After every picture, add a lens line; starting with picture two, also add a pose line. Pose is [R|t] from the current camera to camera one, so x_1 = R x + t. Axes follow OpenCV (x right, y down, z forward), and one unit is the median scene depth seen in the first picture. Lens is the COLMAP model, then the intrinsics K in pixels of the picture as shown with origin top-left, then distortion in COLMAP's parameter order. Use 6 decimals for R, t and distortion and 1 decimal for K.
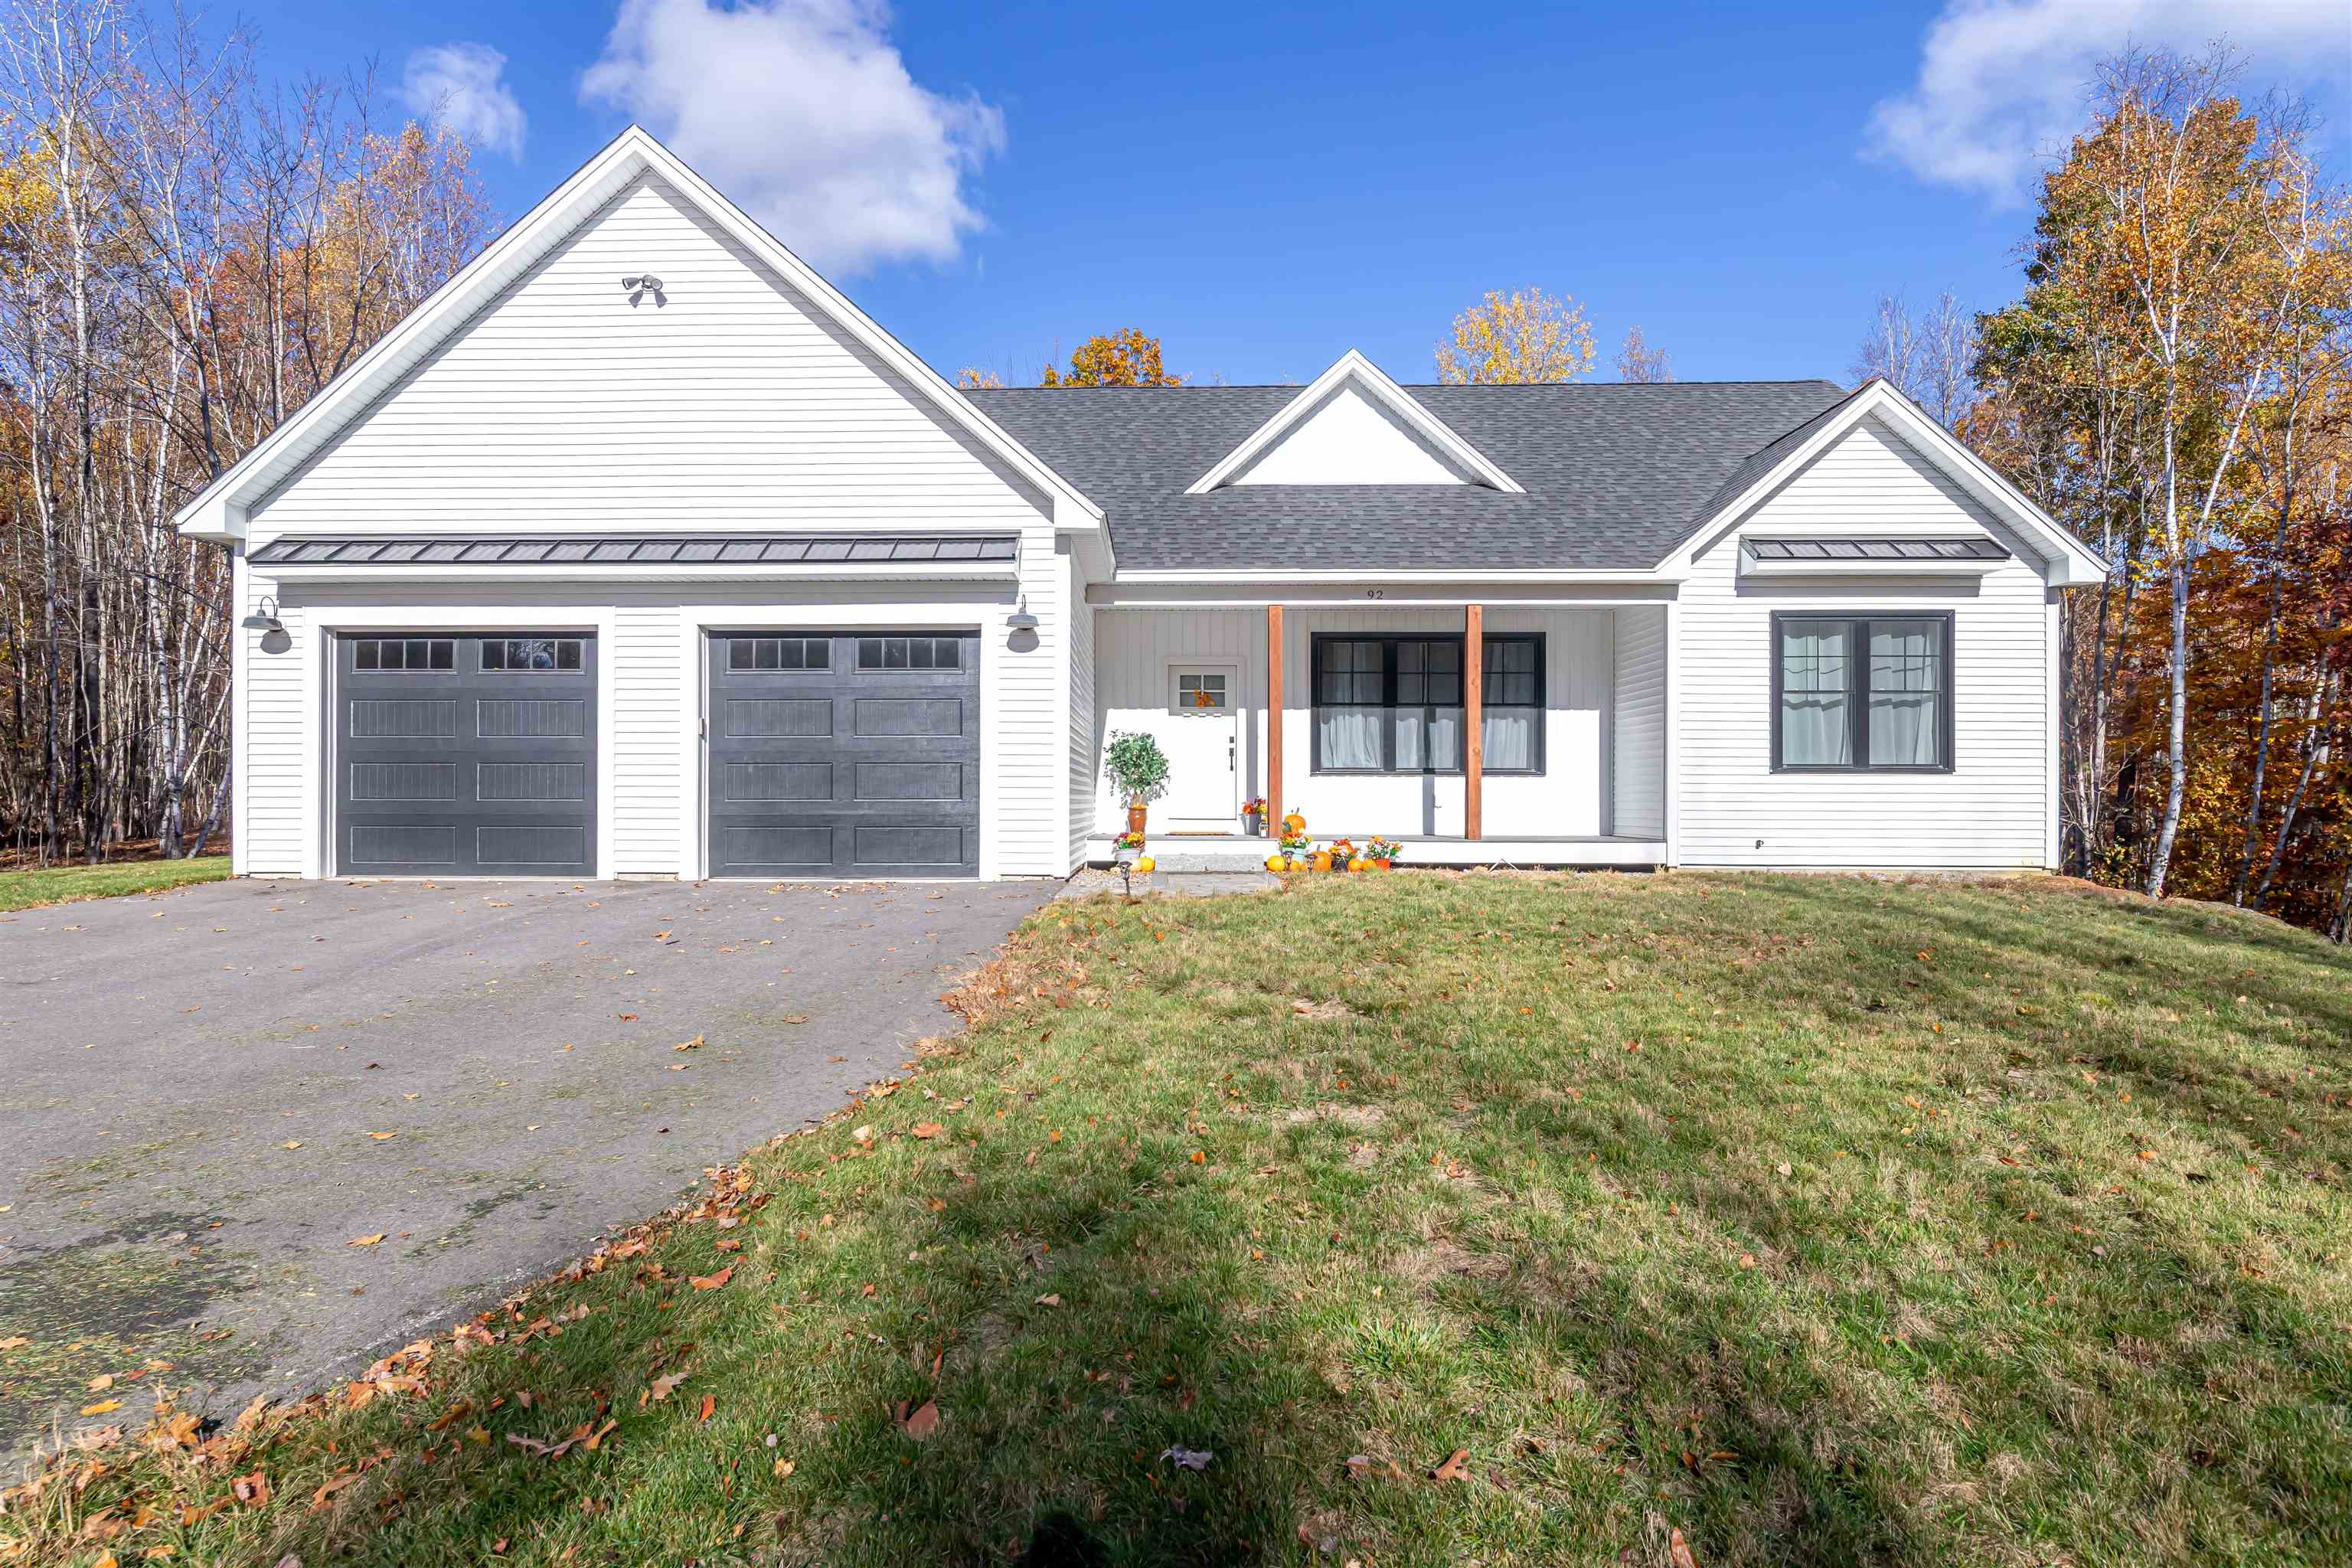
lens RADIAL K [[1235.0, 0, 1173.5], [0, 1235.0, 786.7], [0, 0, 1]] dist [-0.010372, 0.001369]
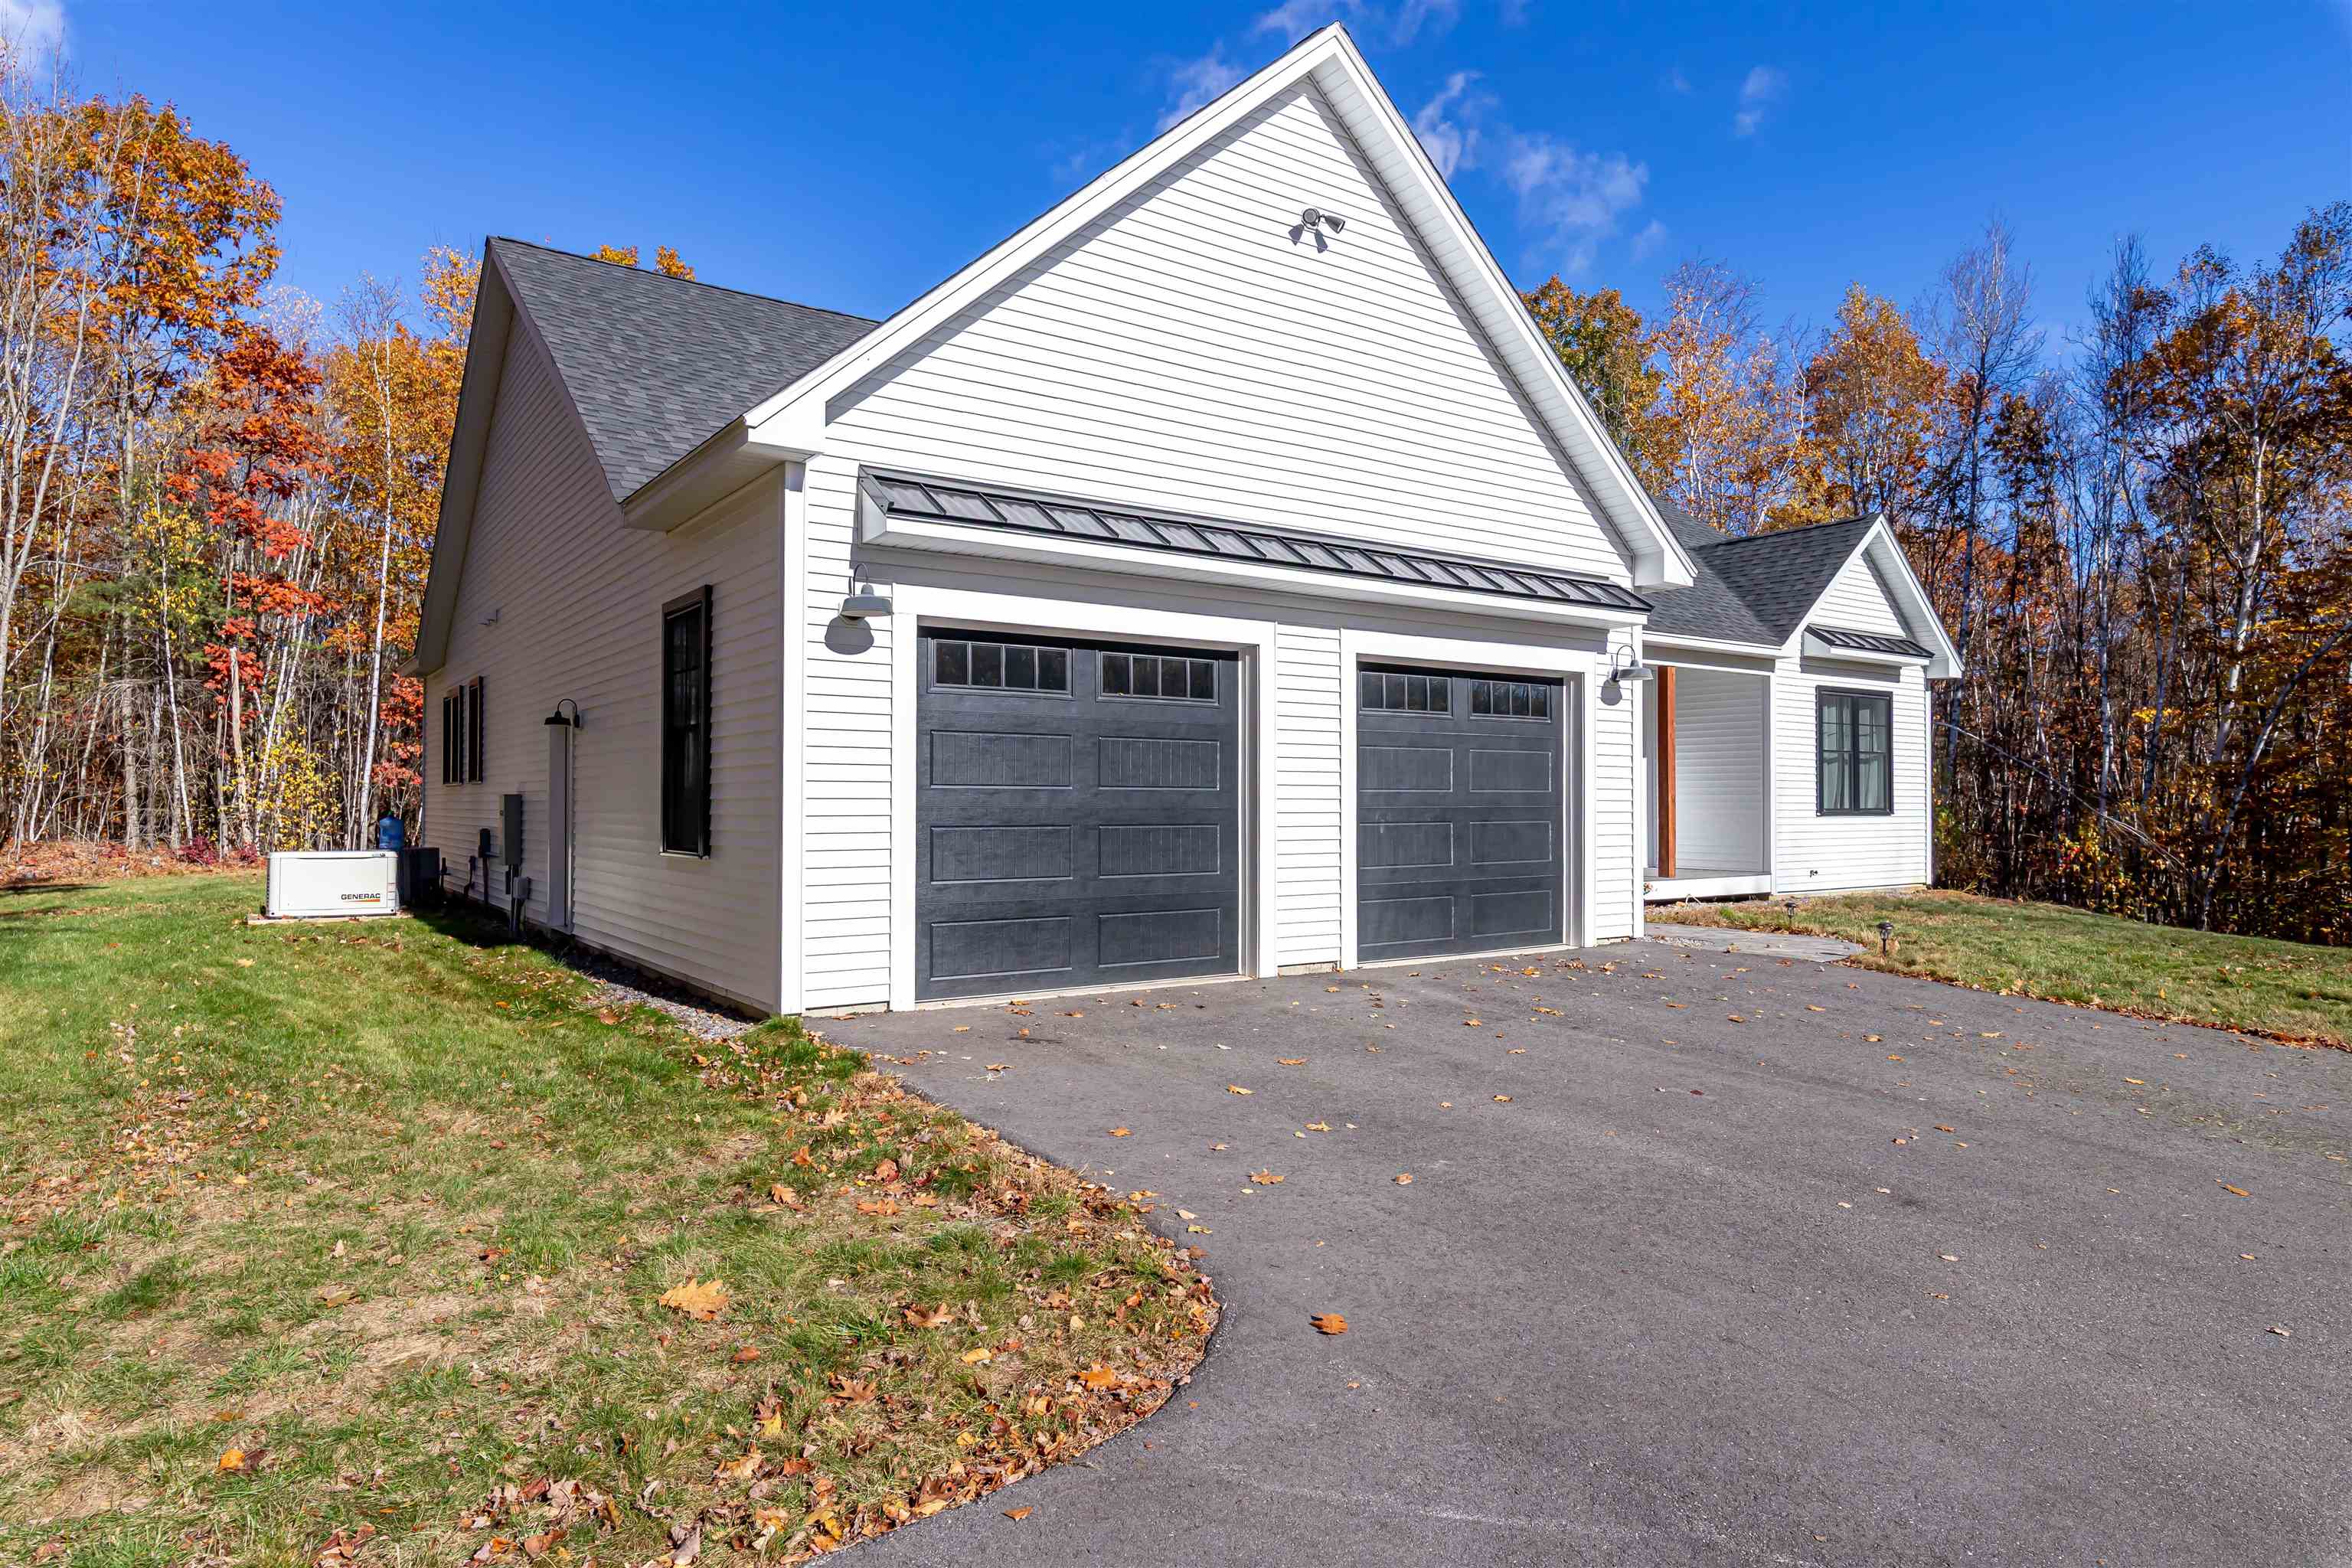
lens RADIAL K [[1332.0, 0, 1191.8], [0, 1332.0, 787.4], [0, 0, 1]] dist [-0.007968, -0.000209]
pose [[0.804099, 0.004758, 0.594476, -0.825796], [-0.001886, 0.999983, -0.005451, -0.031464], [-0.594492, 0.003262, 0.804095, 0.296837]]
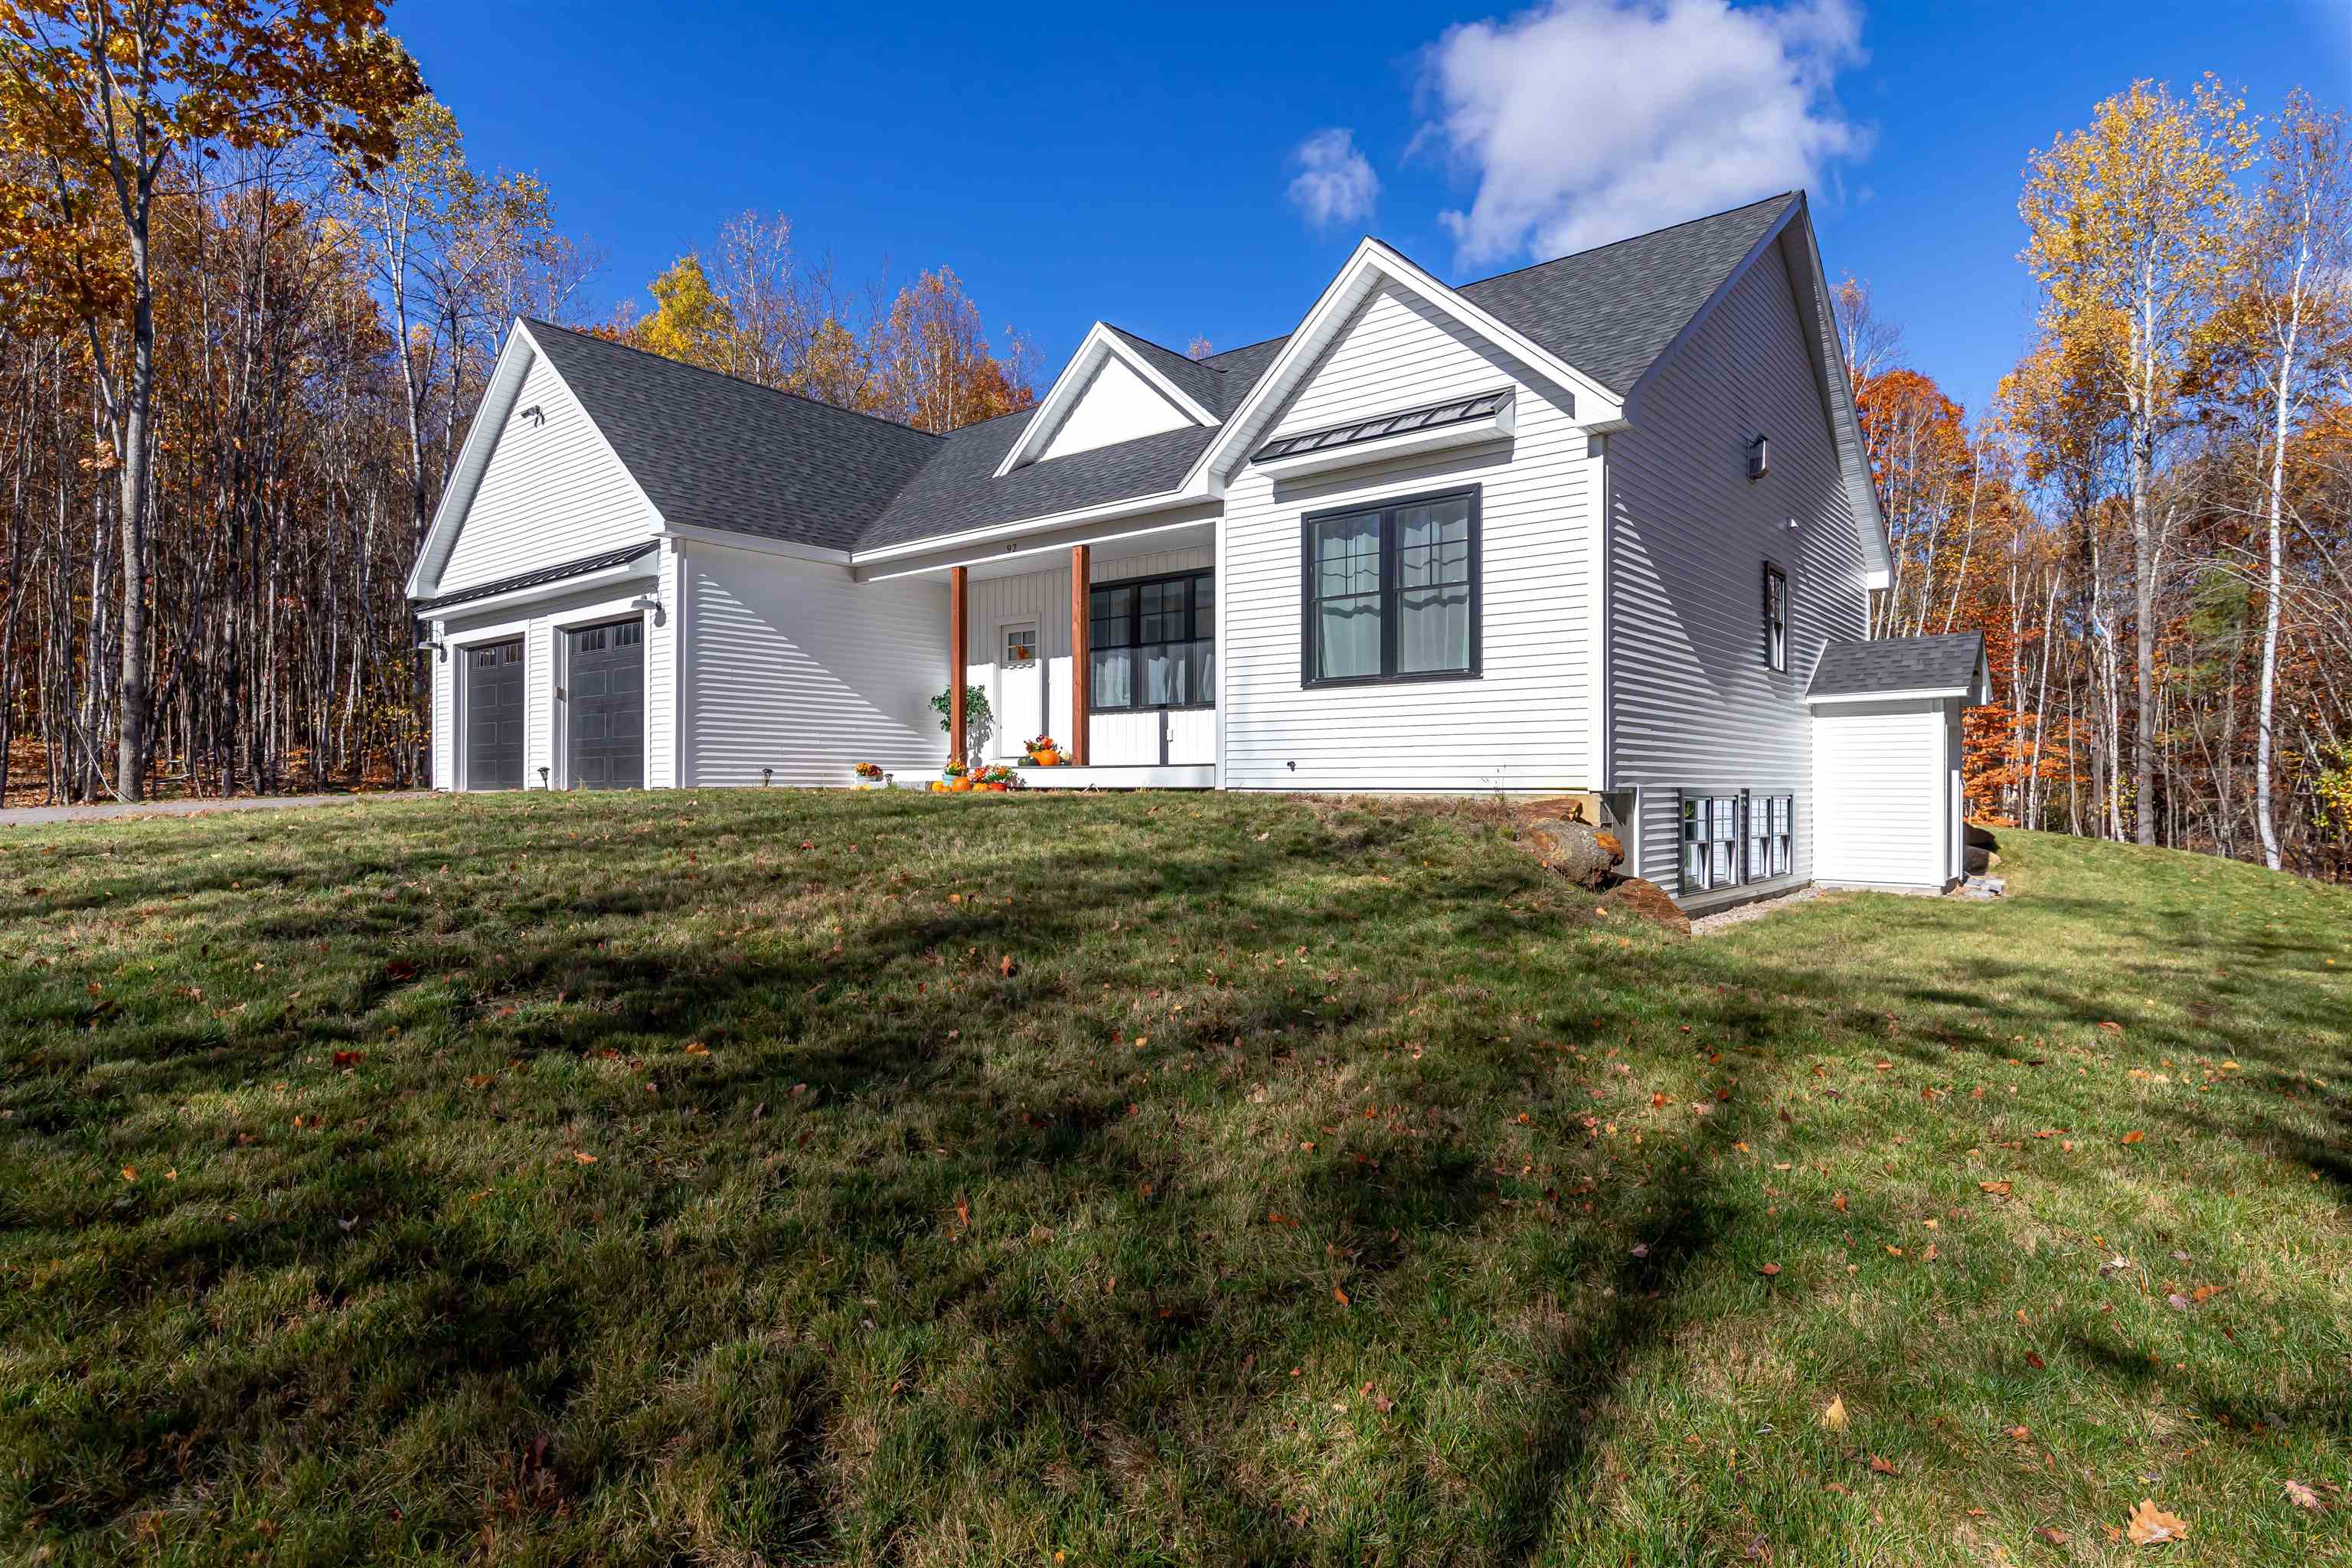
lens RADIAL K [[1235.0, 0, 1173.5], [0, 1235.0, 780.4], [0, 0, 1]] dist [-0.010372, 0.001369]
pose [[0.786613, -0.005275, -0.617424, 0.986452], [0.006522, 0.999979, -0.000234, 0.057582], [0.617412, -0.003843, 0.786631, 0.210680]]
